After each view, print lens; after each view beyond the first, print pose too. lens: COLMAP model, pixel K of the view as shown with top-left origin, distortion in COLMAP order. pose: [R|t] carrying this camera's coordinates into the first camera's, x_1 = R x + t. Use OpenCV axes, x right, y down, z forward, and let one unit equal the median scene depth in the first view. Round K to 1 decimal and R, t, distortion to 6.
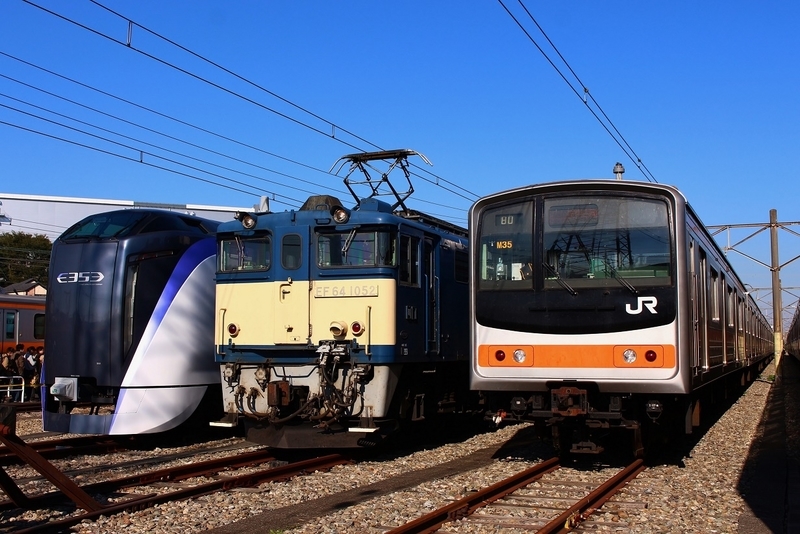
lens RADIAL K [[913.7, 0, 394.6], [0, 913.7, 264.4], [0, 0, 1]] dist [-0.111579, 0.000000]
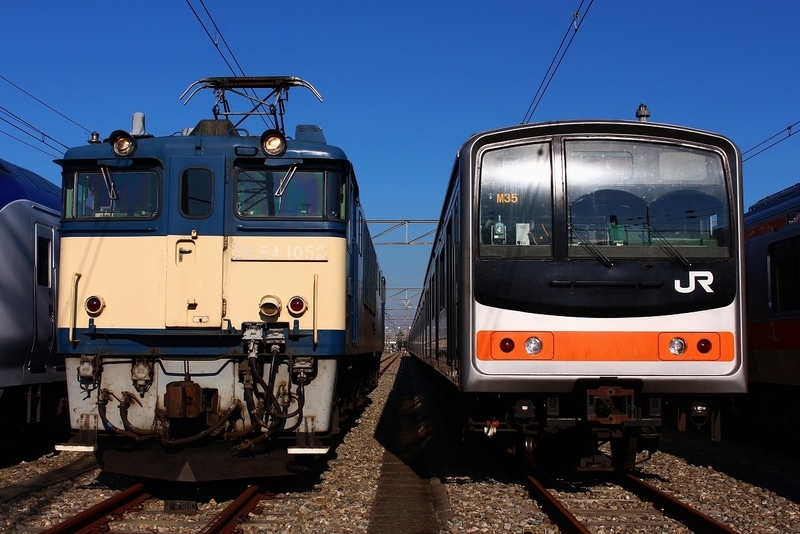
lens RADIAL K [[913.4, 0, 378.6], [0, 913.4, 256.4], [0, 0, 1]] dist [-0.101141, 0.000000]
pose [[0.931022, 0.038450, 0.362931, -0.241914], [-0.038468, 0.999234, -0.007179, 0.034910], [-0.362930, -0.007277, 0.931788, 0.327481]]
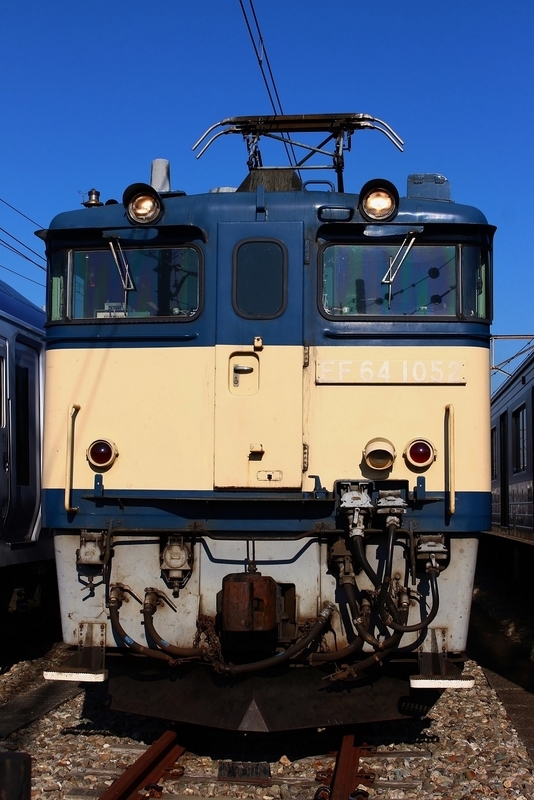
lens RADIAL K [[1186.7, 0, 257.9], [0, 1186.7, 377.0], [0, 0, 1]] dist [-0.077551, 0.000000]
pose [[0.956949, 0.038147, 0.287738, -0.289454], [-0.035612, 0.999267, -0.014041, 0.043441], [-0.288063, 0.003190, 0.957606, 0.471342]]
